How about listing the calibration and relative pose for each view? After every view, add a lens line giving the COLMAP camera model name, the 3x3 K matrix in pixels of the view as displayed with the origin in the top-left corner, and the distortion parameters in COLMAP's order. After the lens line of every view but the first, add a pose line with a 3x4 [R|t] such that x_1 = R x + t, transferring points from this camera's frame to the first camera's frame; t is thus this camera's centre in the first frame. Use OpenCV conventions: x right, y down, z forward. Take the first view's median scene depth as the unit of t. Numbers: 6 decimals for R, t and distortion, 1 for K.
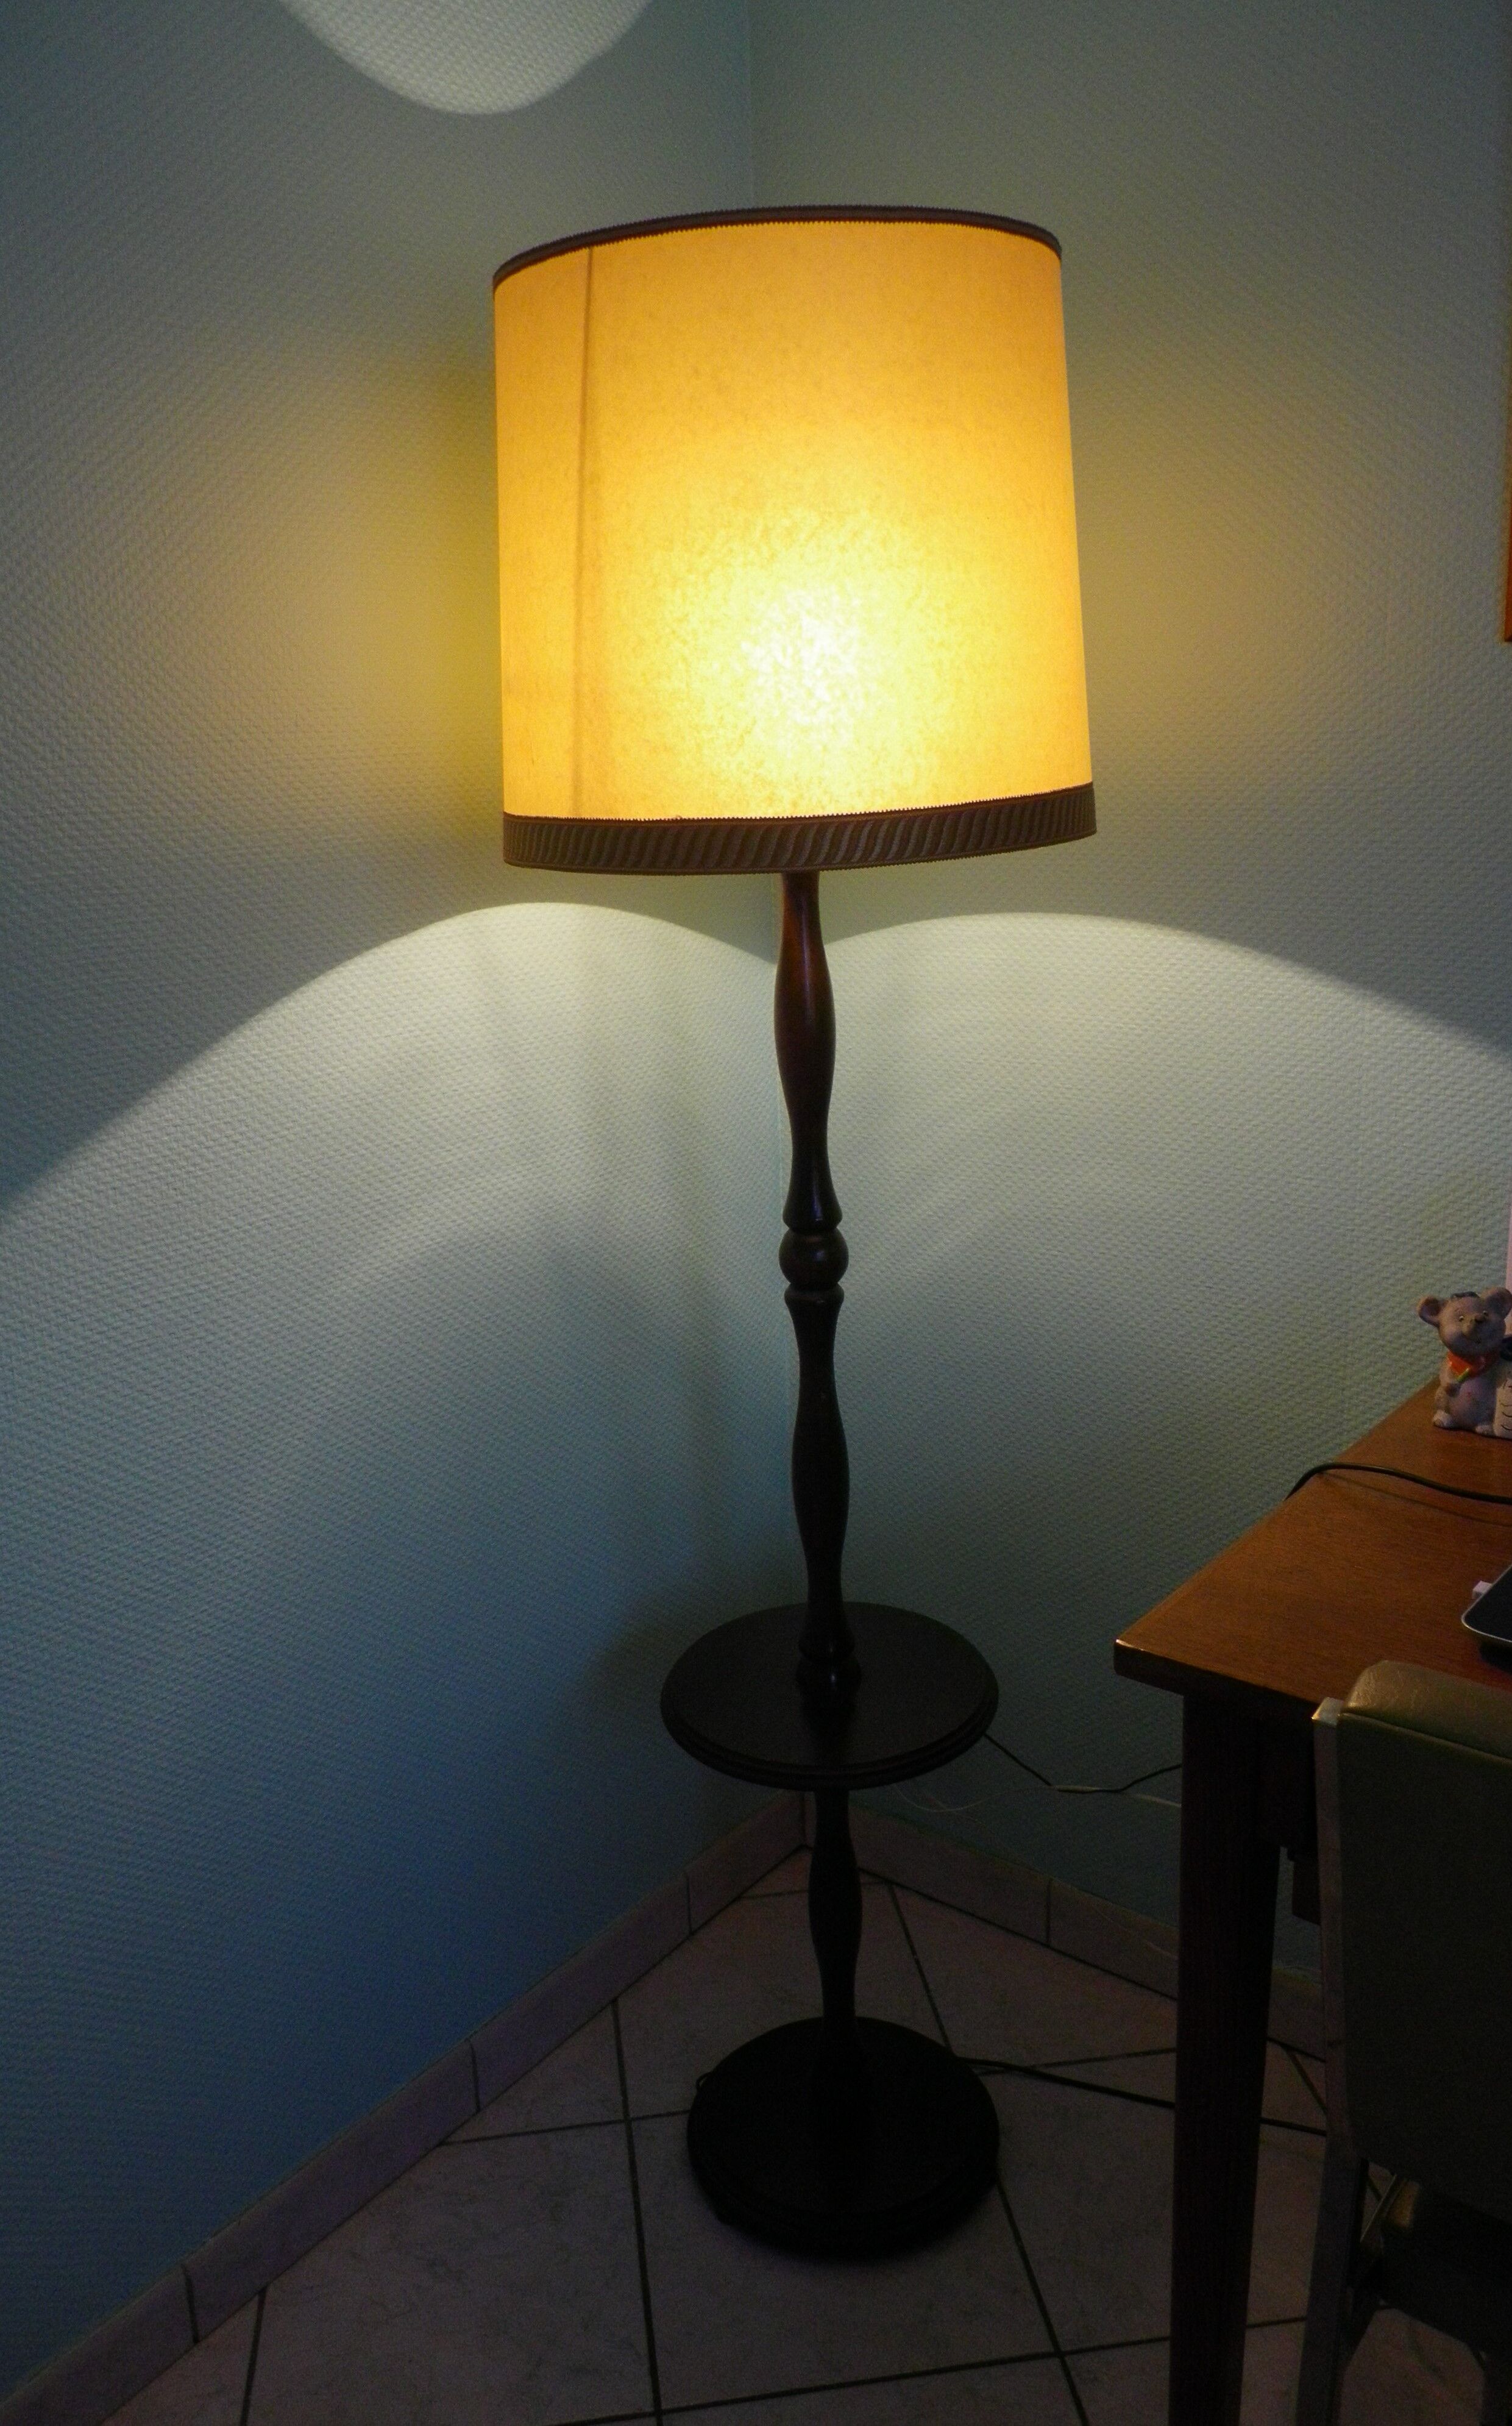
lens RADIAL K [[1850.0, 0, 738.0], [0, 1850.0, 1205.8], [0, 0, 1]] dist [-0.012610, 0.004758]
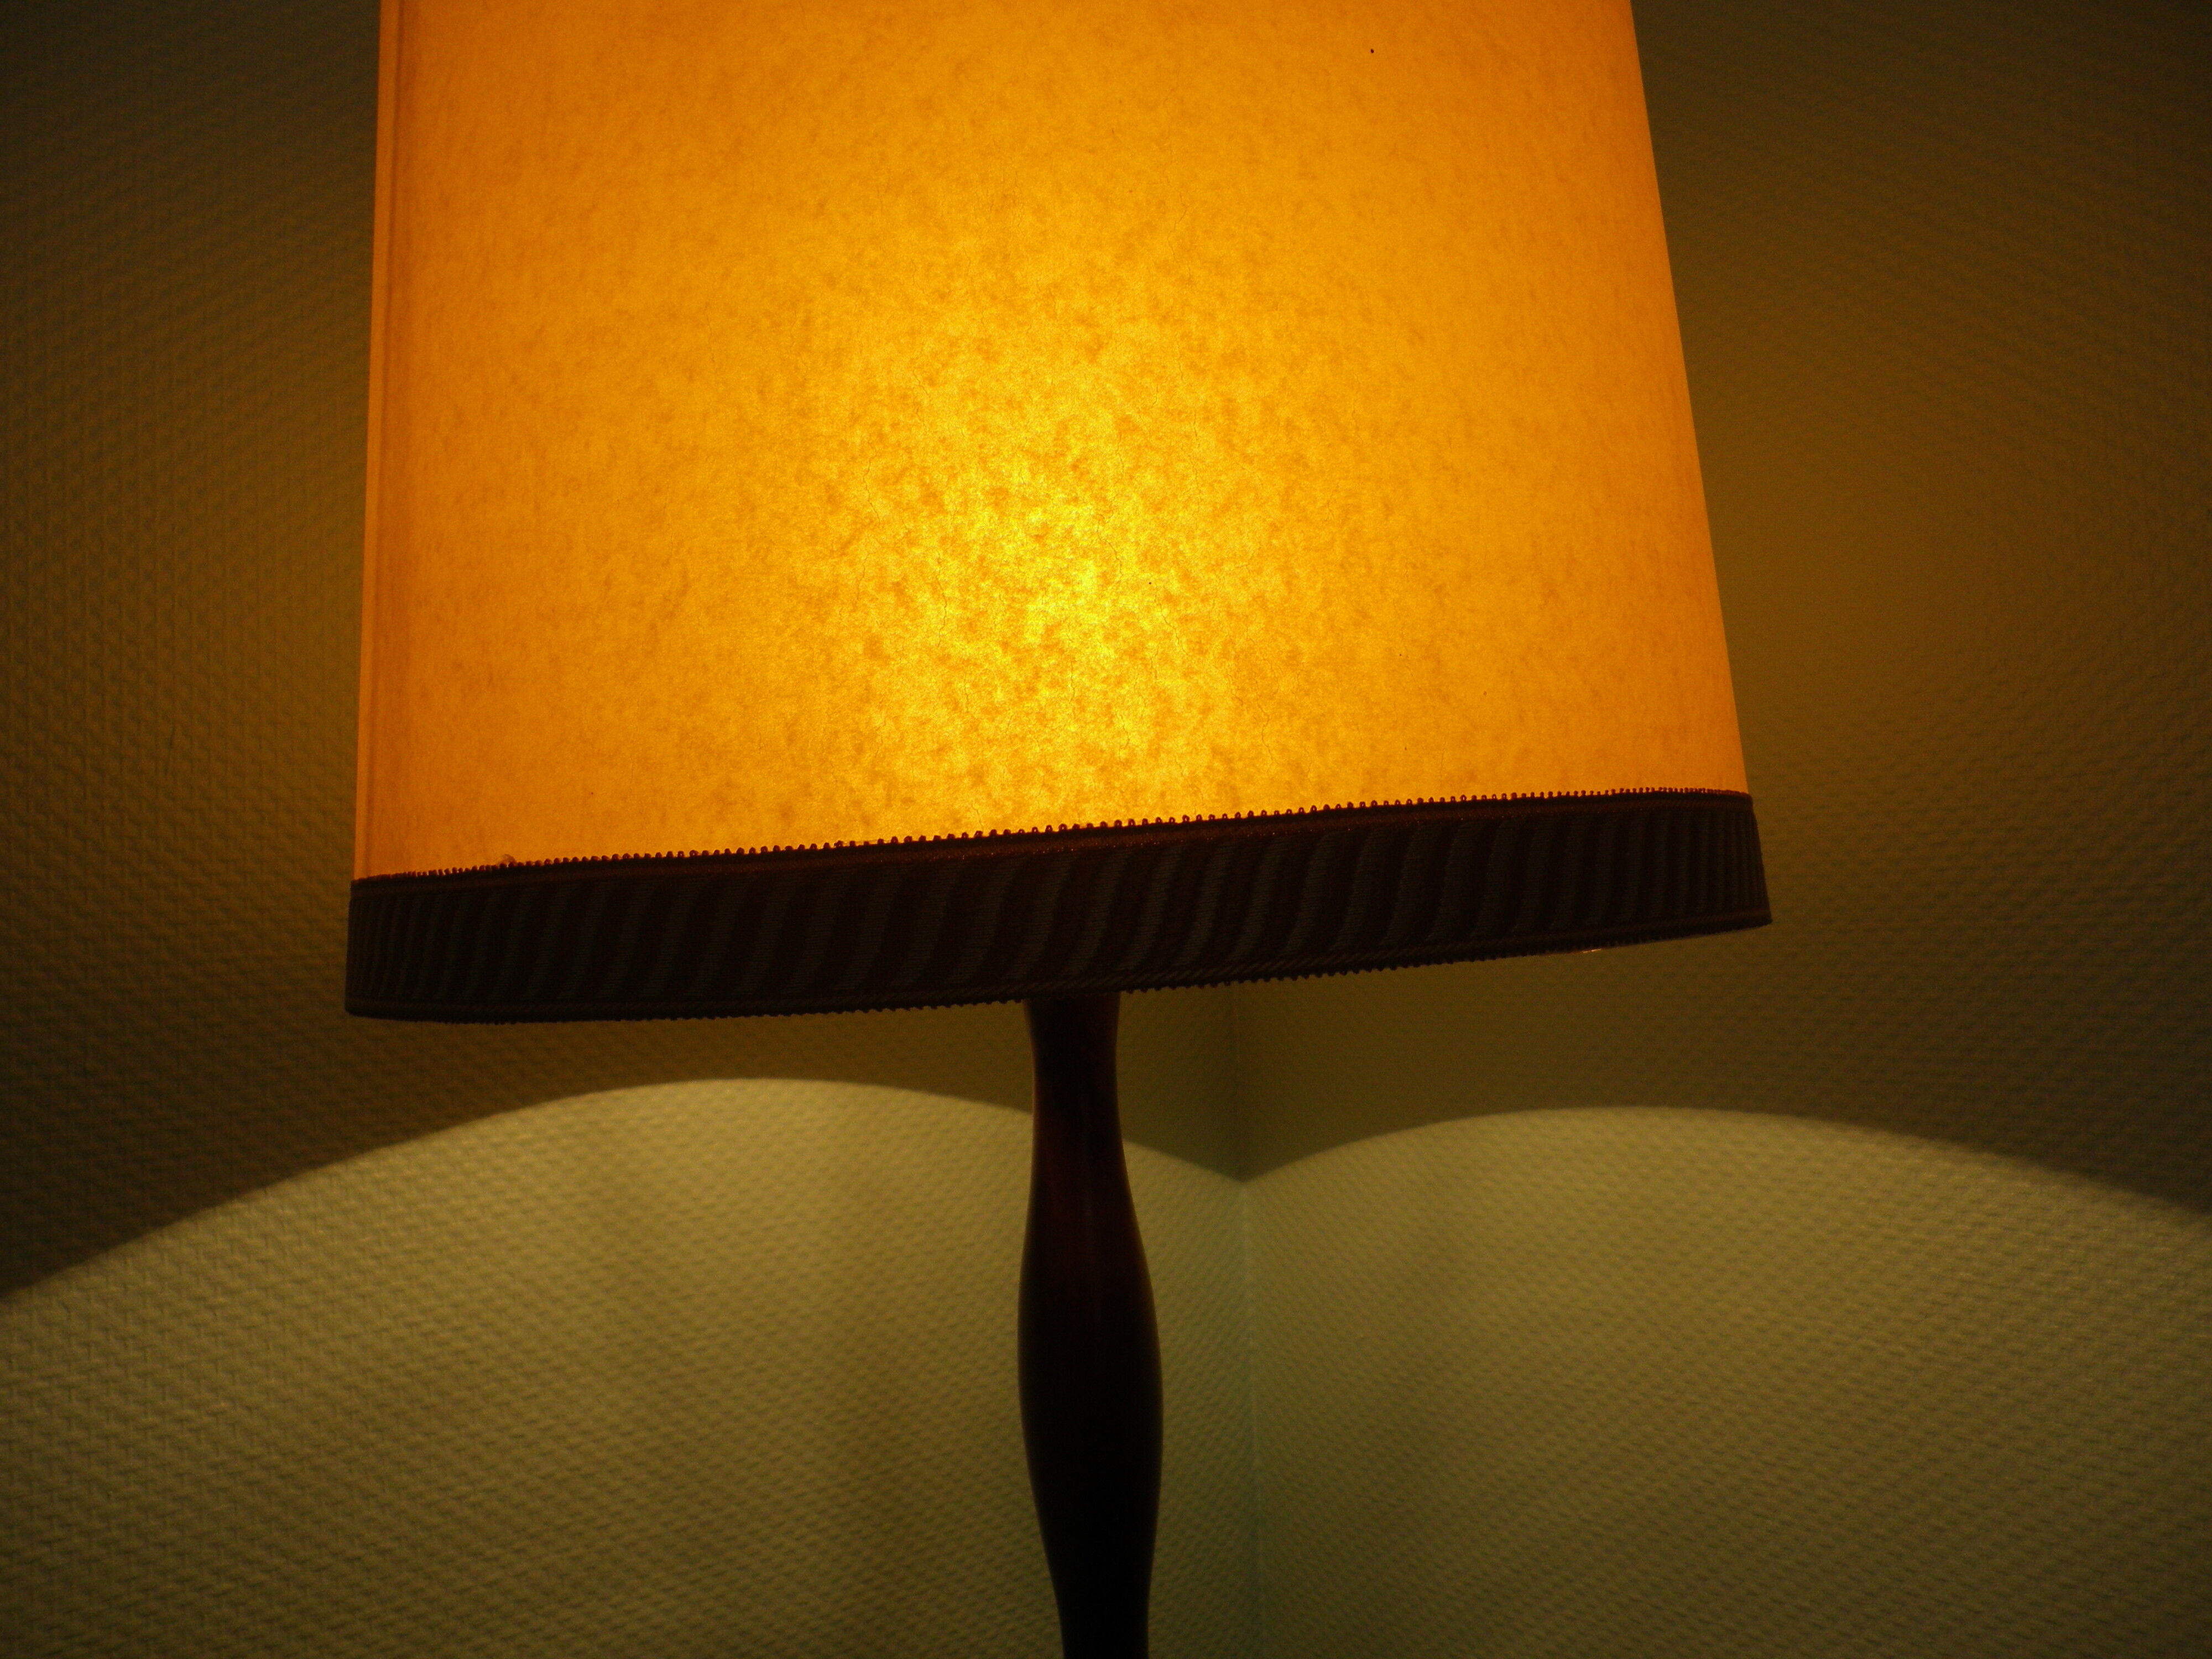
lens RADIAL K [[1686.0, 0, 1089.7], [0, 1686.0, 812.5], [0, 0, 1]] dist [-0.000775, -0.004717]
pose [[0.977269, -0.020933, -0.210965, 0.121661], [-0.044618, 0.952517, -0.301200, -0.104932], [0.207253, 0.303766, 0.929931, 0.596995]]
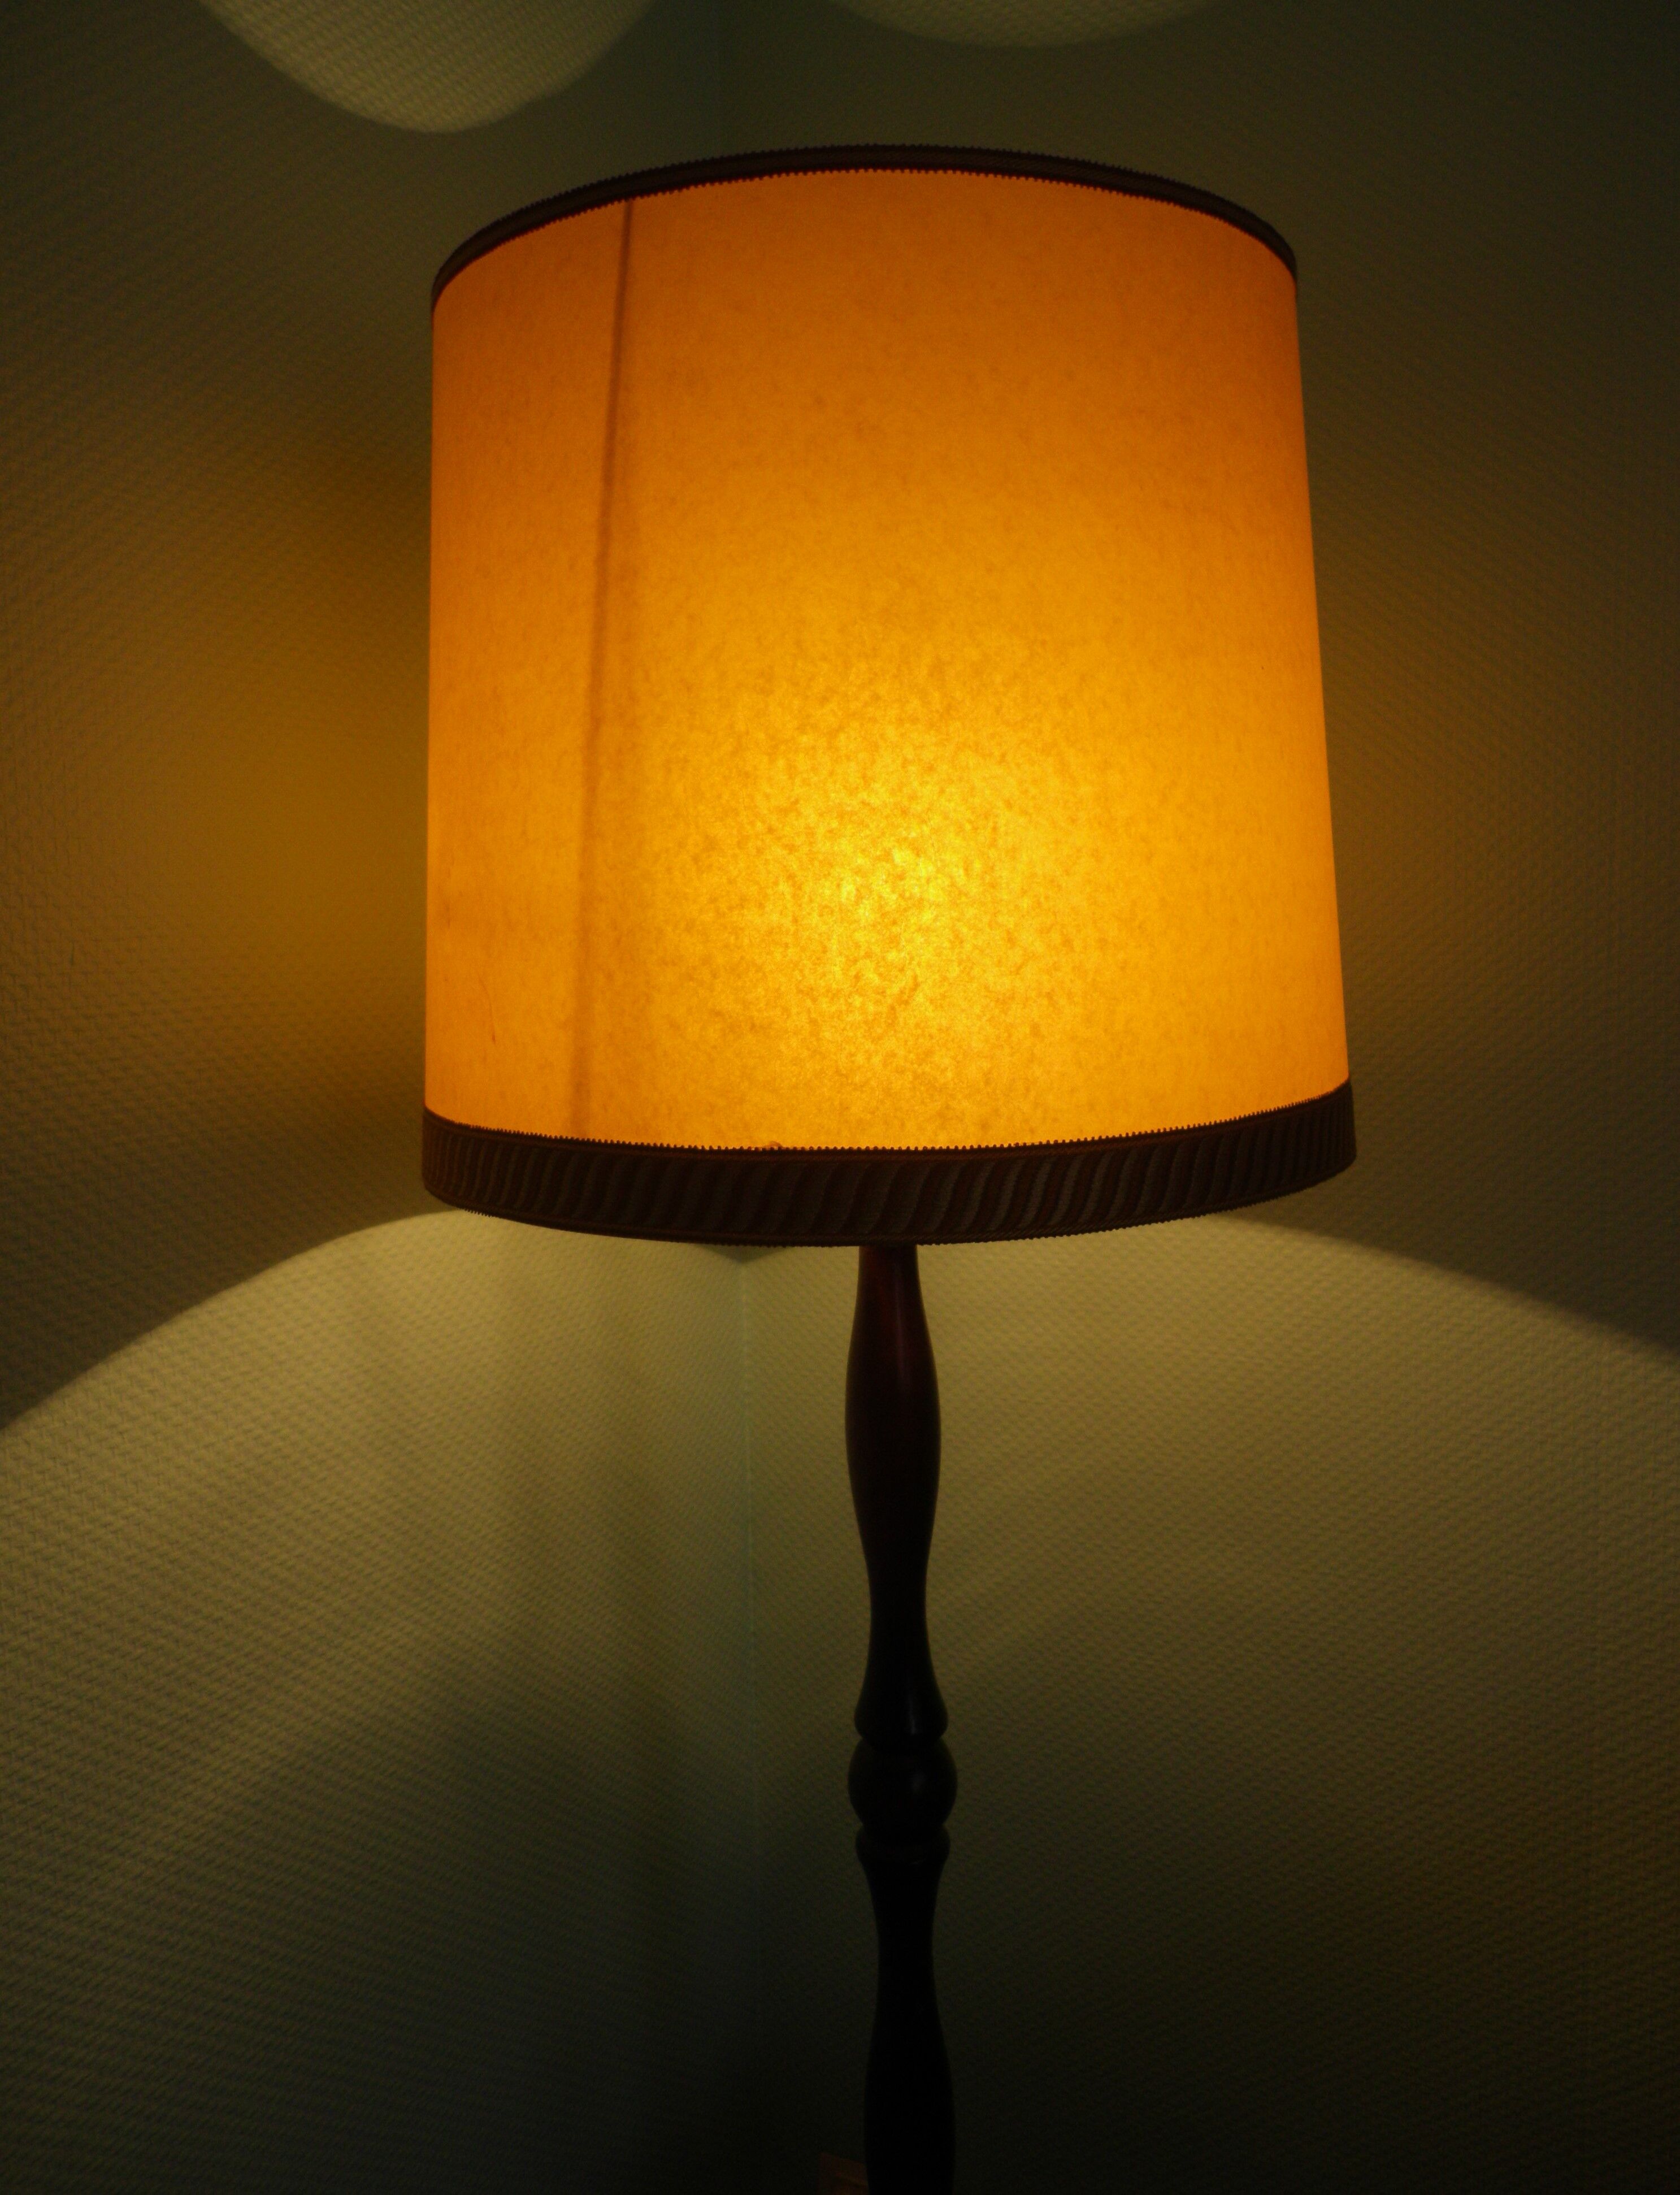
lens RADIAL K [[1729.1, 0, 866.7], [0, 1729.1, 1067.0], [0, 0, 1]] dist [-0.014687, 0.014744]
pose [[0.982163, 0.002029, 0.188023, -0.086626], [0.030553, 0.984931, -0.170227, -0.118879], [-0.185535, 0.172936, 0.967300, 0.398125]]
